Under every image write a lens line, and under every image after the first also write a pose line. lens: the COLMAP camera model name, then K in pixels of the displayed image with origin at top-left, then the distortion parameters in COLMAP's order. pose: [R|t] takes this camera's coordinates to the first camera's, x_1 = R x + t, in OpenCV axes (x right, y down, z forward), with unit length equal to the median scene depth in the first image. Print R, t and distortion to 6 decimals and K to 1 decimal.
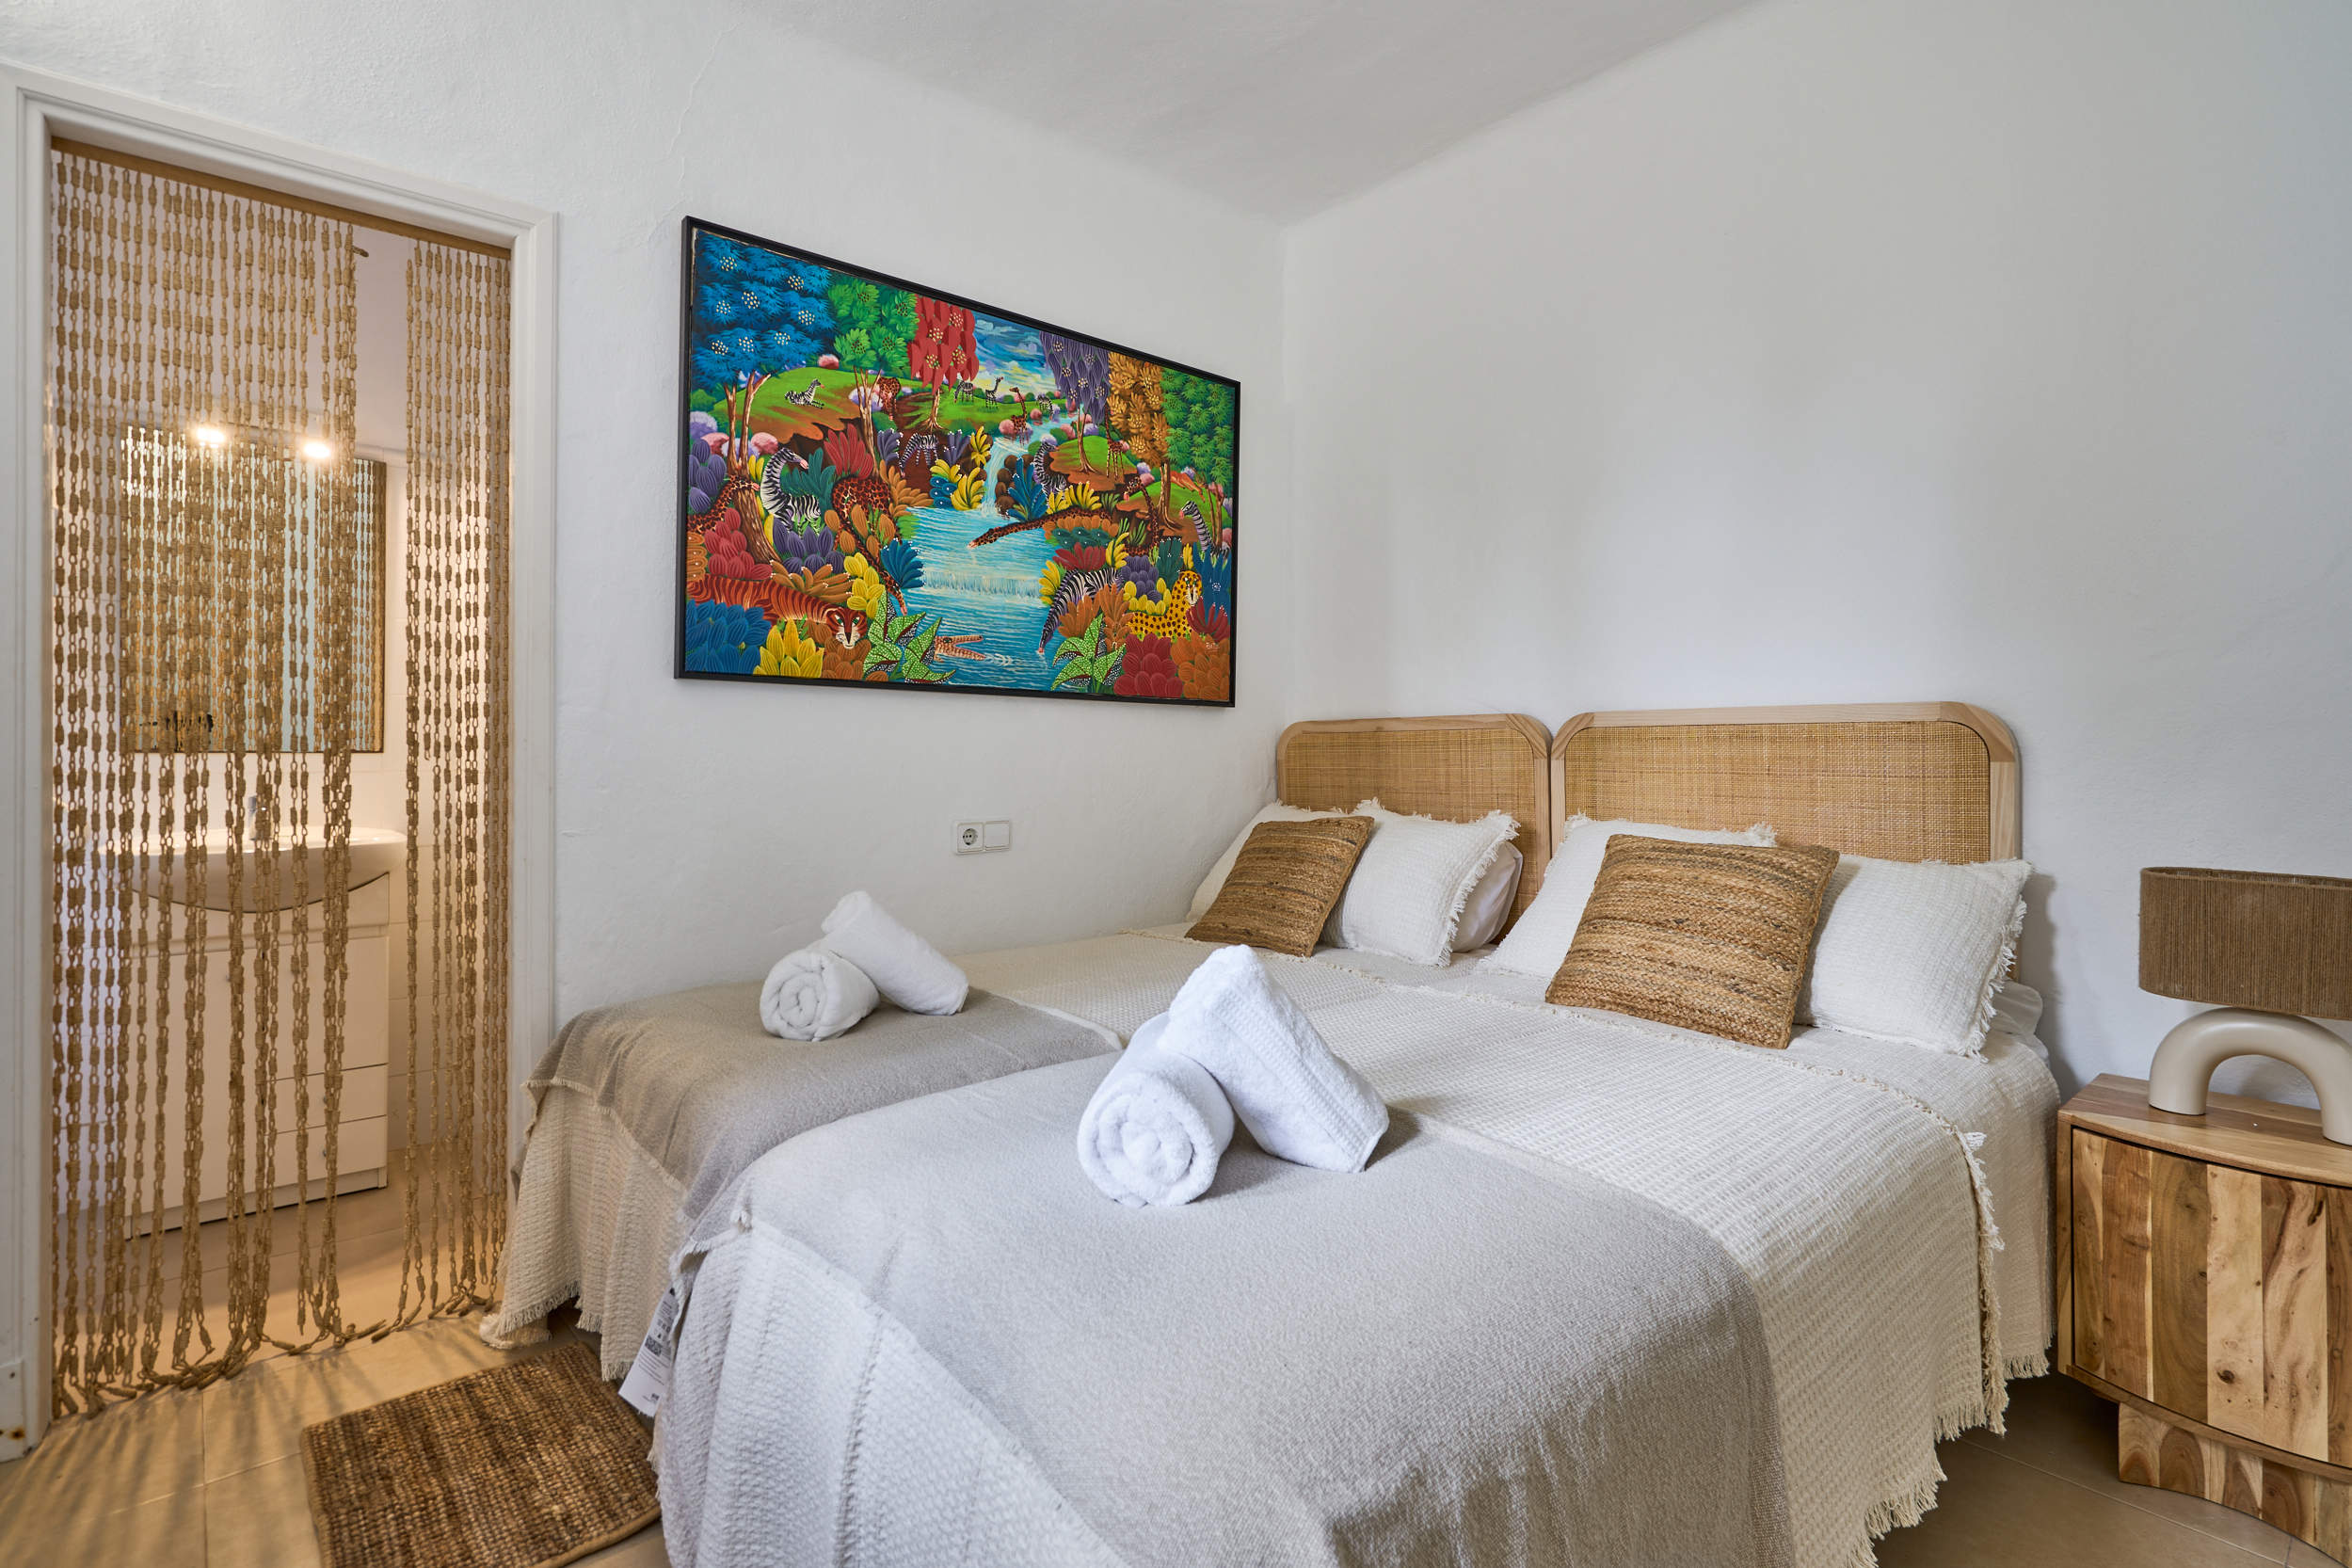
lens RADIAL K [[1080.1, 0, 1198.2], [0, 1080.1, 736.4], [0, 0, 1]] dist [0.001563, 0.000489]
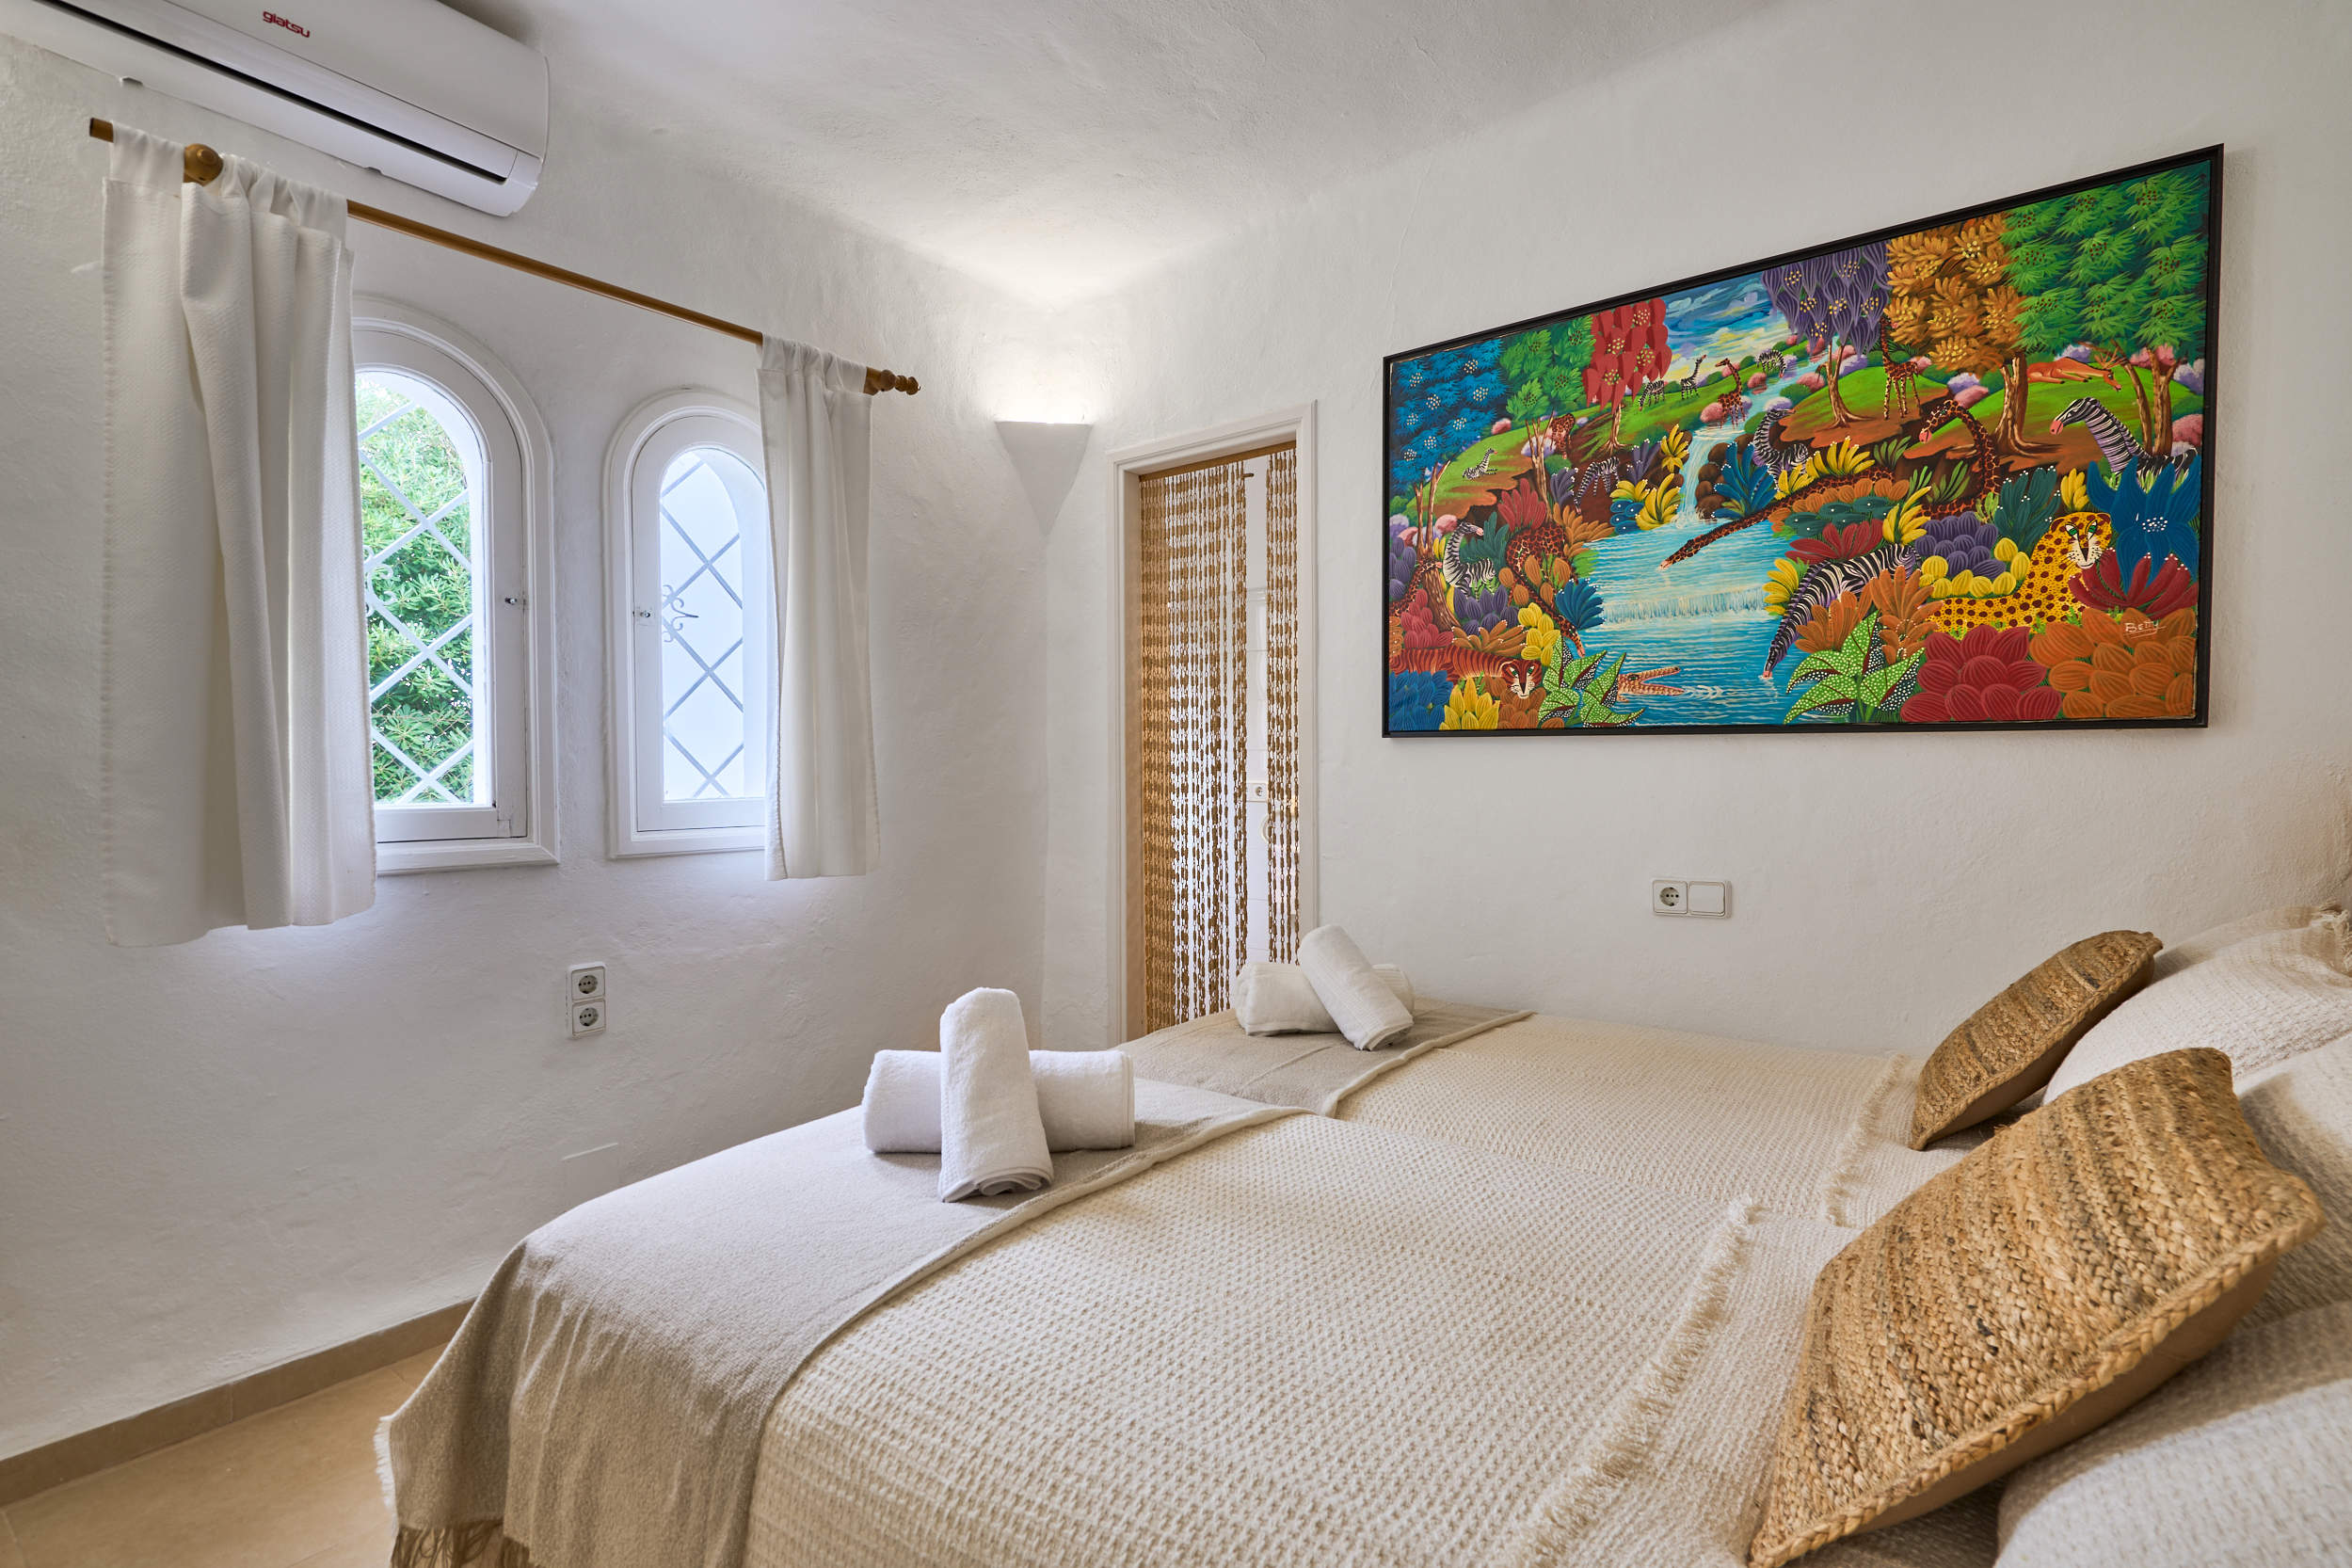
lens RADIAL K [[1080.1, 0, 1177.5], [0, 1080.1, 790.7], [0, 0, 1]] dist [0.001563, 0.000489]
pose [[0.227461, 0.007886, -0.973755, 0.549666], [0.012410, 0.999863, 0.010996, -0.008279], [0.973708, -0.014586, 0.227331, 0.407144]]
